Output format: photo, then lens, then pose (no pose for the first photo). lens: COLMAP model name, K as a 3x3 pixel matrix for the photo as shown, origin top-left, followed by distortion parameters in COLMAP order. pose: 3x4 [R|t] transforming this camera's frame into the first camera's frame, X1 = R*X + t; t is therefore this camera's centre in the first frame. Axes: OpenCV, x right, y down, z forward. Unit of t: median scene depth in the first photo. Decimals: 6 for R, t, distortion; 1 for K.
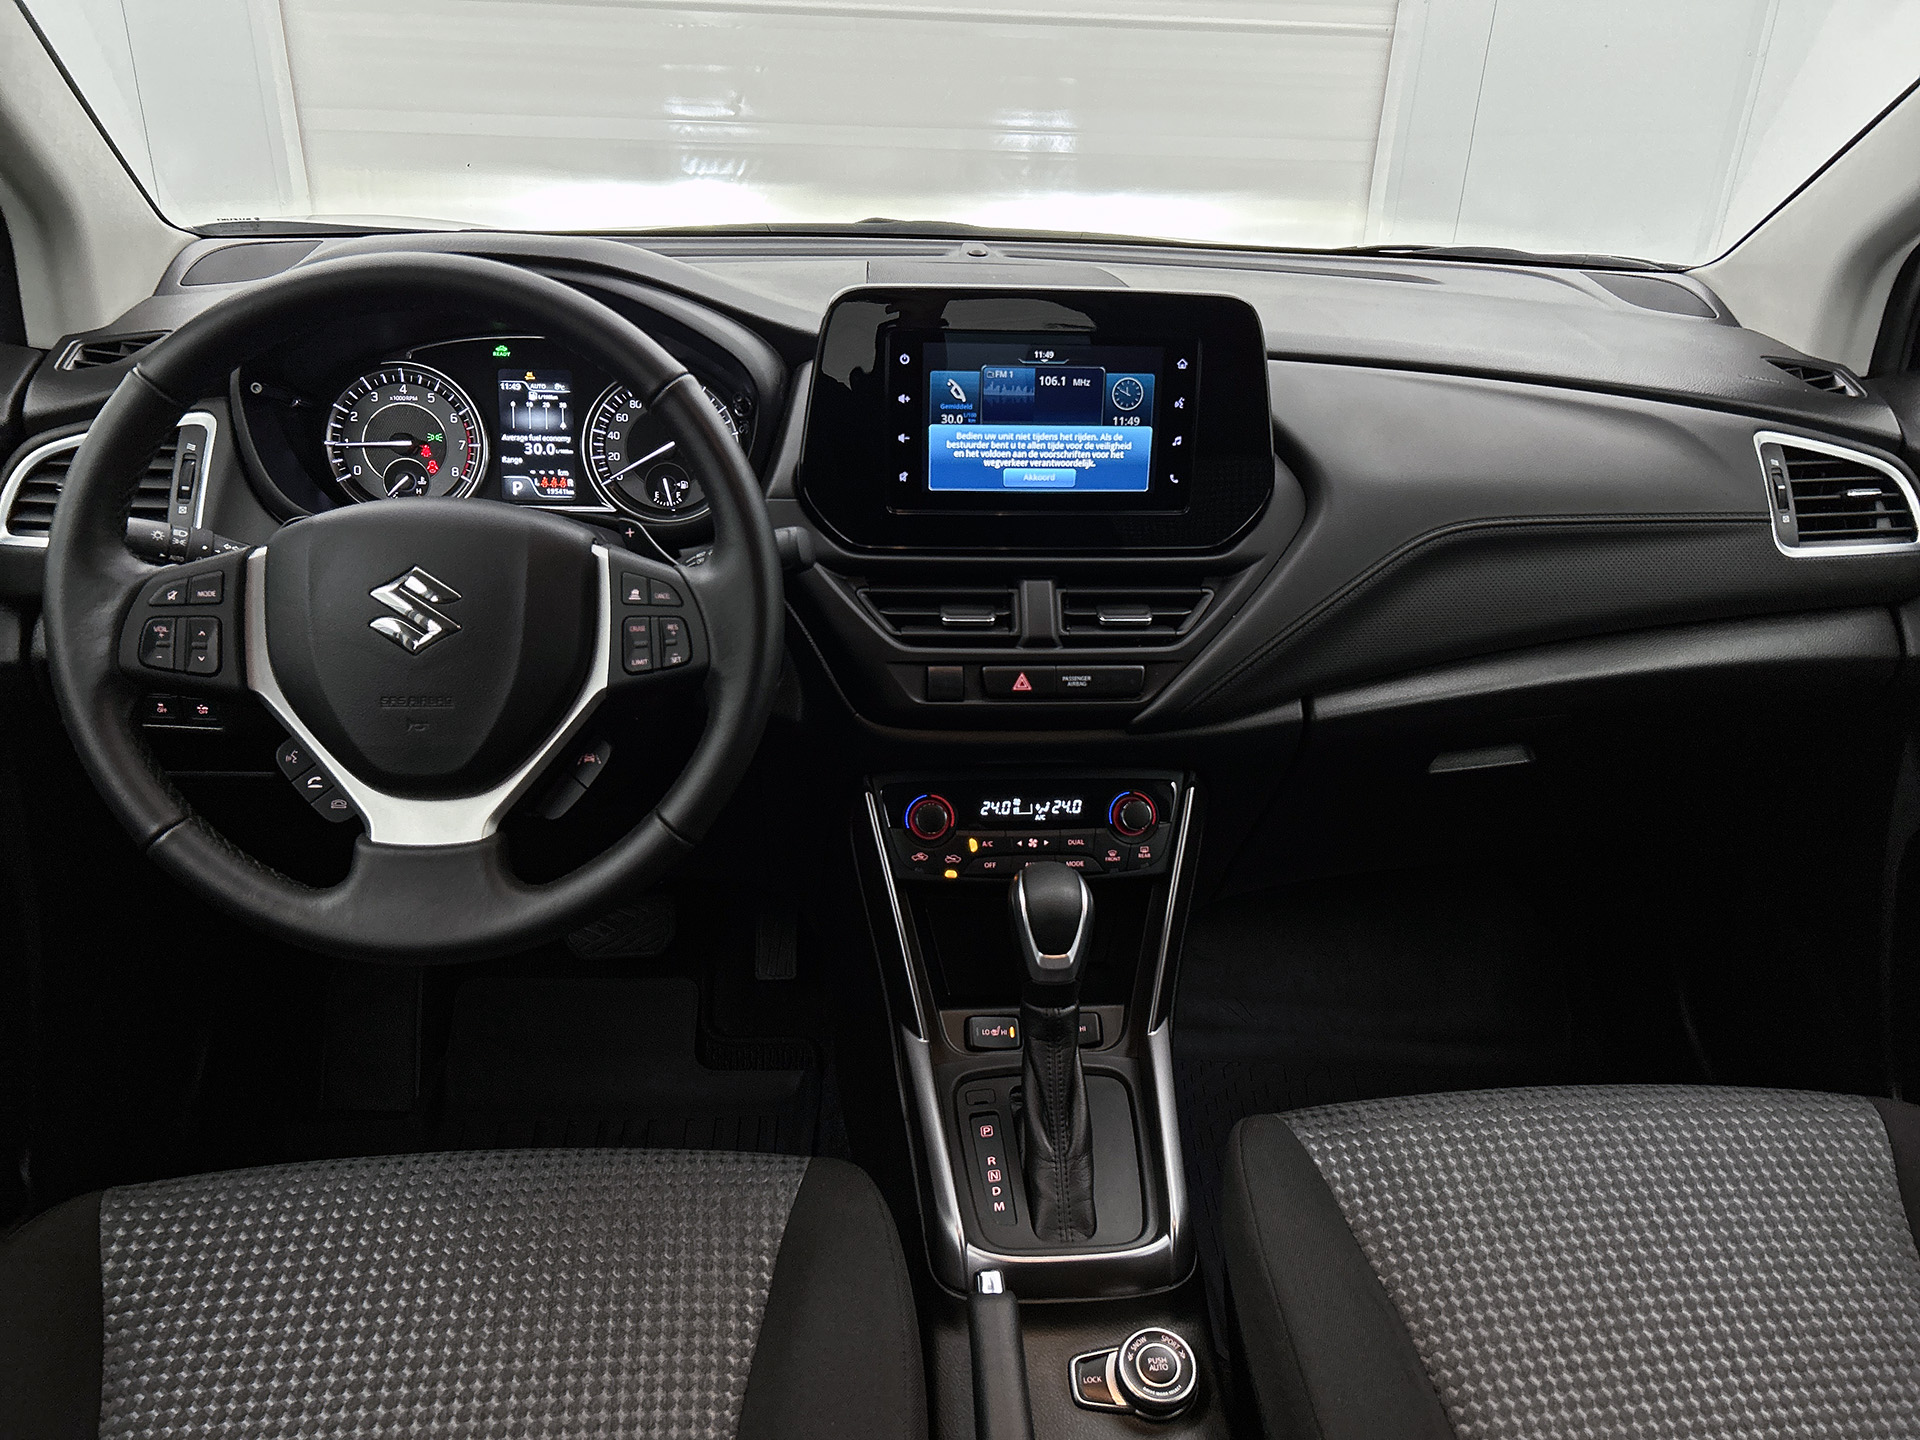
lens RADIAL K [[1499.0, 0, 981.7], [0, 1499.0, 724.8], [0, 0, 1]] dist [0.061638, -0.073538]
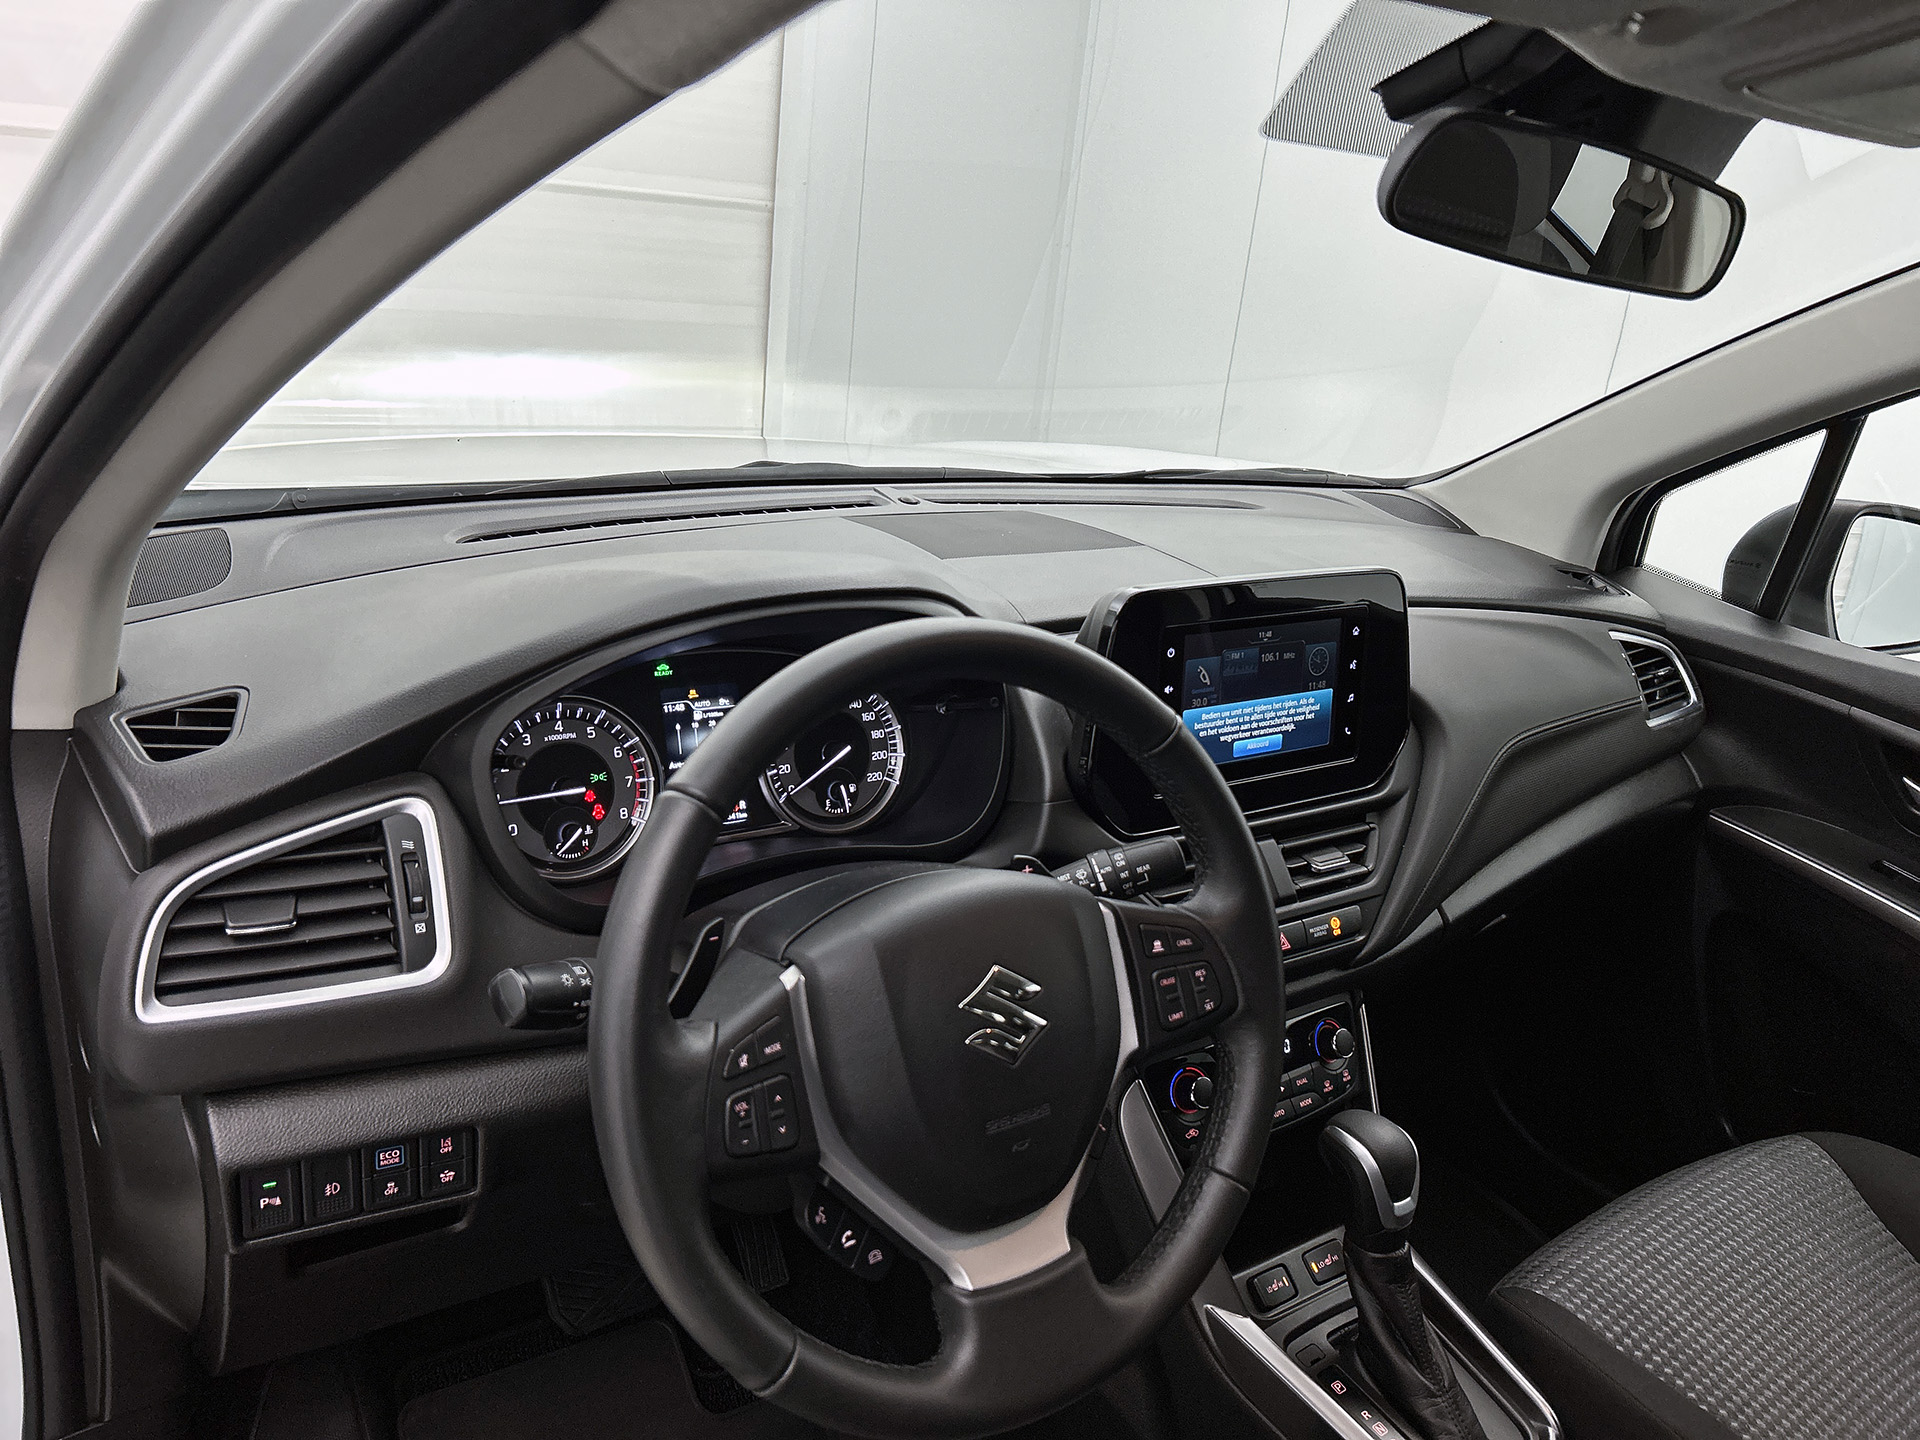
lens RADIAL K [[1499.0, 0, 990.4], [0, 1499.0, 732.9], [0, 0, 1]] dist [0.061638, -0.073538]
pose [[0.863937, -0.120185, 0.489048, -0.609014], [0.152479, 0.987949, -0.026572, -0.166667], [-0.479961, 0.097526, 0.871852, 0.165358]]
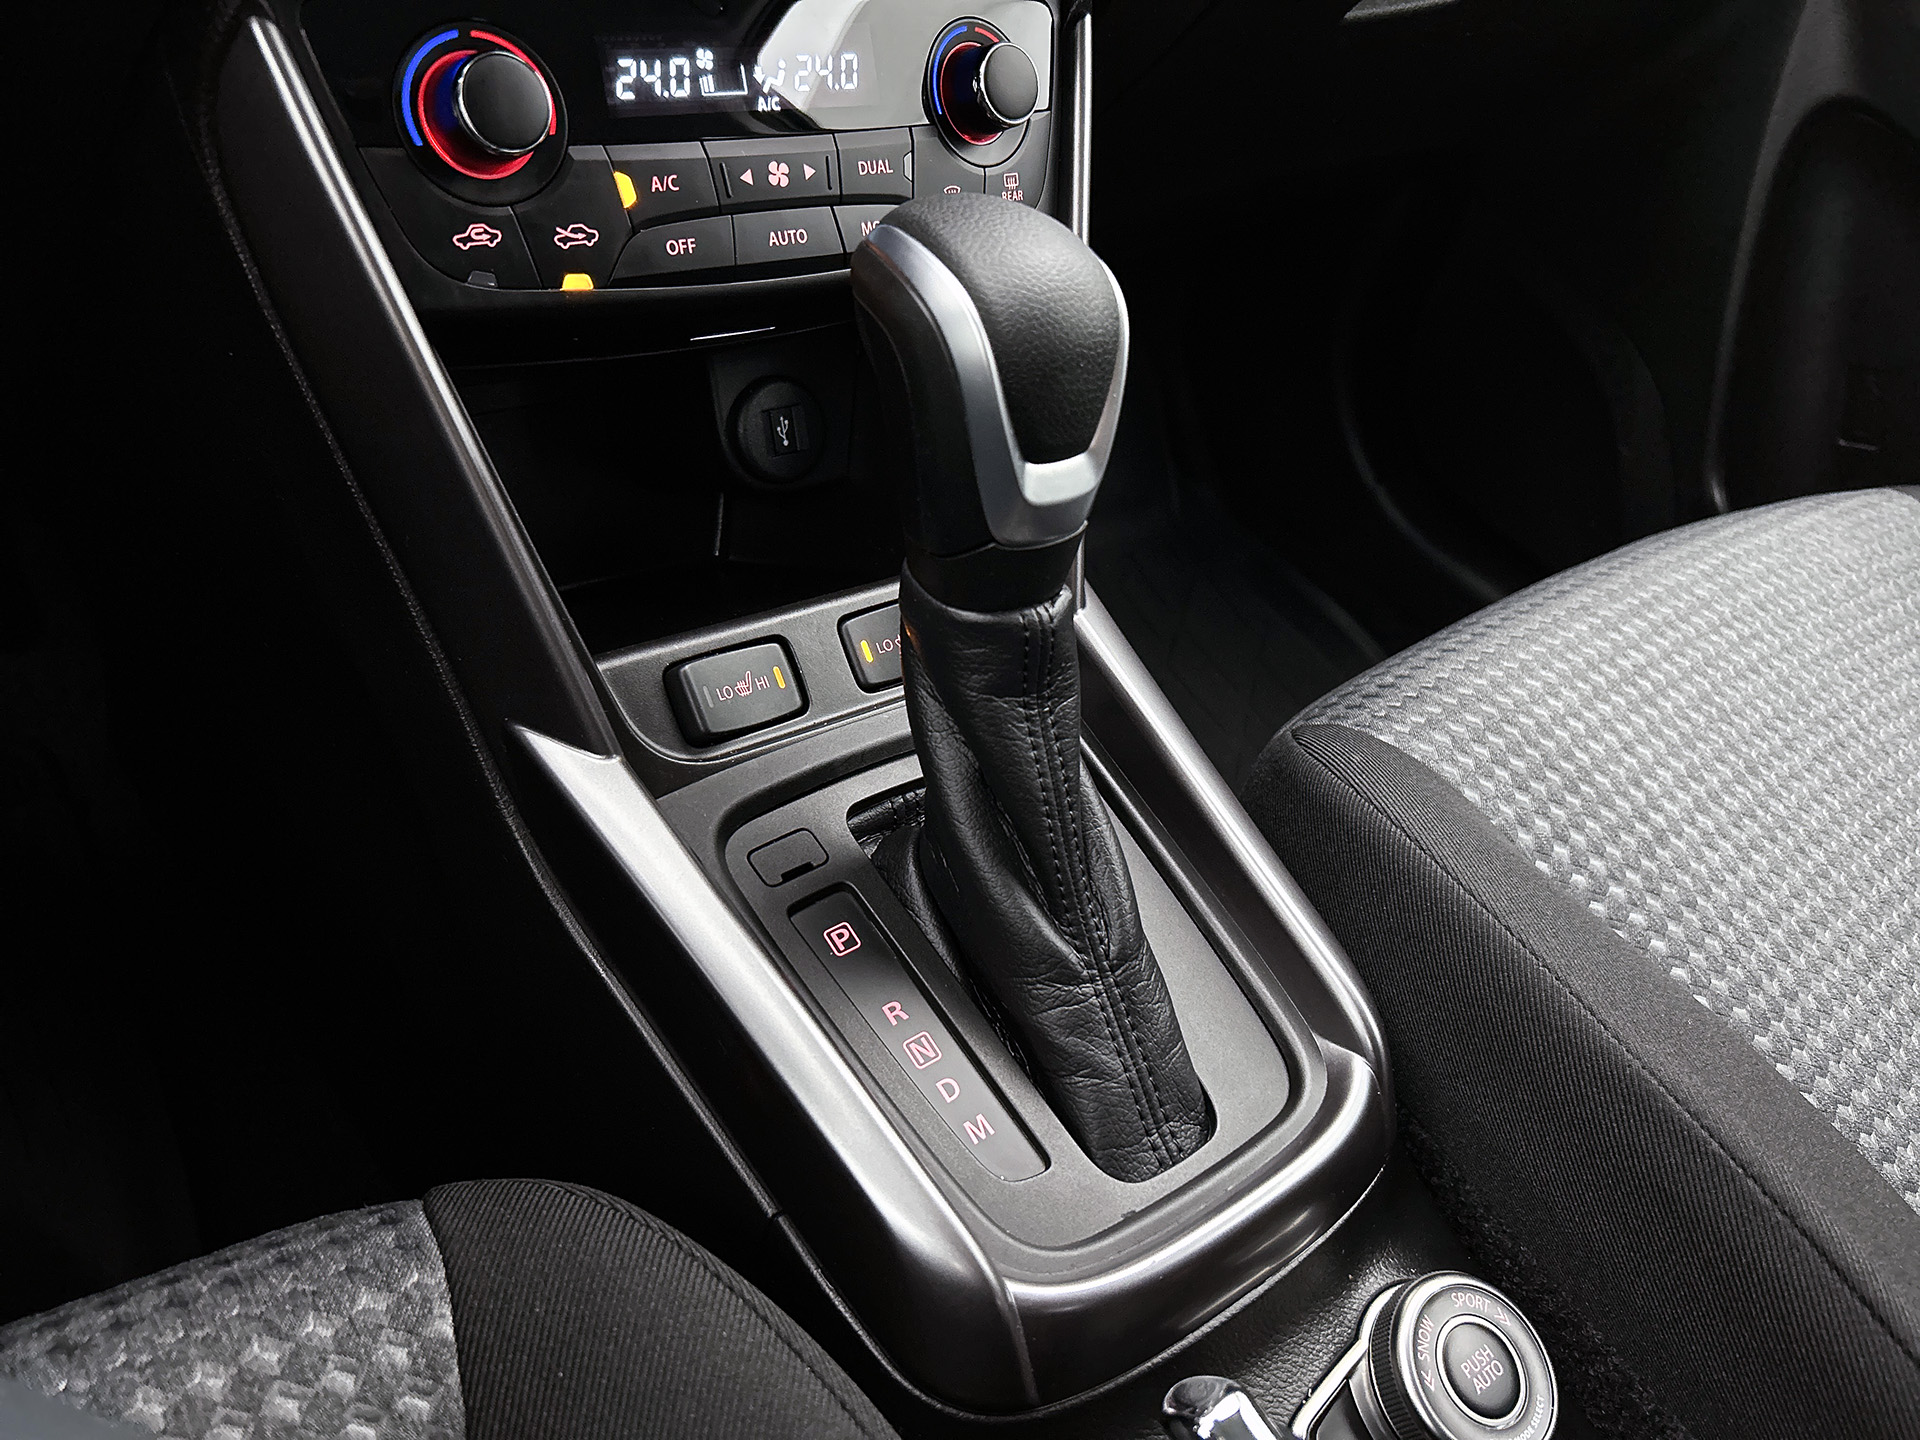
lens RADIAL K [[1499.0, 0, 973.7], [0, 1499.0, 706.9], [0, 0, 1]] dist [0.061638, -0.073538]
pose [[0.841547, -0.228547, 0.489454, -0.134163], [0.059417, 0.939753, 0.336651, 0.079546], [-0.536907, -0.254226, 0.804426, 0.645005]]
